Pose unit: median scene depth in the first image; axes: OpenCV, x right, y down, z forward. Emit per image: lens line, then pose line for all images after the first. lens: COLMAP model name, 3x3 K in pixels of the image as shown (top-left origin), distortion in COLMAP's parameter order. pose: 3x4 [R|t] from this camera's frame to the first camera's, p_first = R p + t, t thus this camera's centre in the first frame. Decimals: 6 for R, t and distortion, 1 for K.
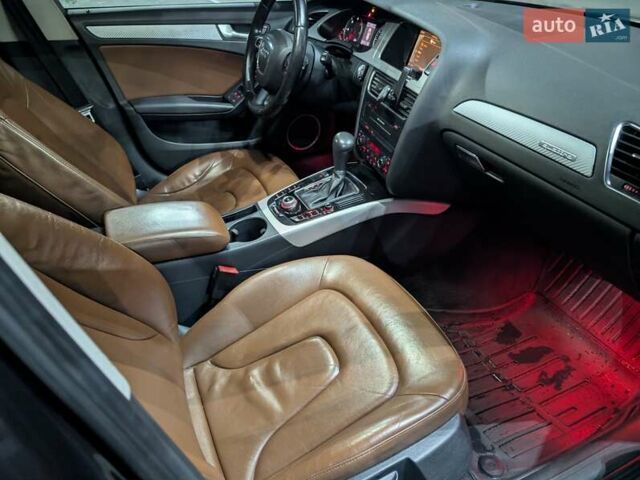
lens RADIAL K [[460.4, 0, 320.0], [0, 460.4, 240.0], [0, 0, 1]] dist [0.007032, 0.001278]
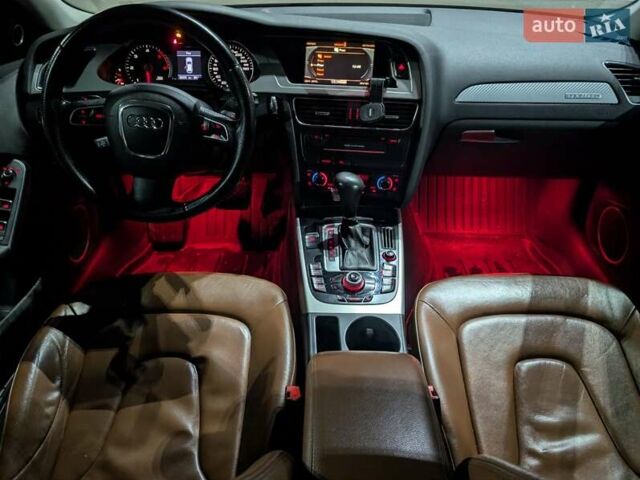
lens RADIAL K [[460.4, 0, 320.0], [0, 460.4, 240.0], [0, 0, 1]] dist [0.007032, 0.001278]
pose [[0.436866, -0.486854, 0.756387, -0.627041], [0.502667, 0.829460, 0.243563, -0.347081], [-0.745972, 0.273806, 0.607088, 0.558354]]
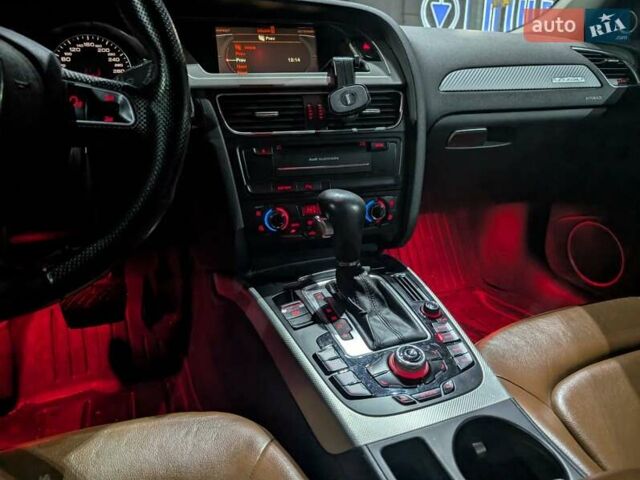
lens RADIAL K [[464.1, 0, 334.3], [0, 464.1, 240.3], [0, 0, 1]] dist [-0.009533, -0.004061]
pose [[0.052348, -0.328501, 0.943052, -0.422911], [0.573685, 0.782863, 0.240856, -0.301923], [-0.817401, 0.528407, 0.229437, 0.895403]]
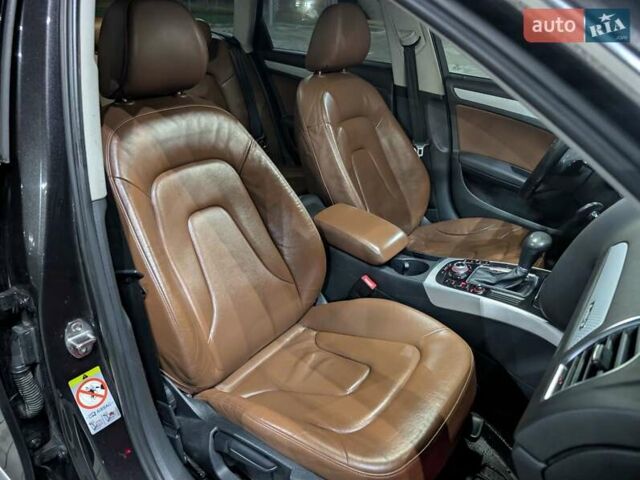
lens RADIAL K [[460.4, 0, 320.0], [0, 460.4, 240.0], [0, 0, 1]] dist [0.007032, 0.001278]
pose [[0.497287, 0.434595, -0.750888, 0.520805], [-0.533736, 0.835578, 0.130137, -0.100386], [0.683982, 0.336060, 0.647481, 0.094115]]
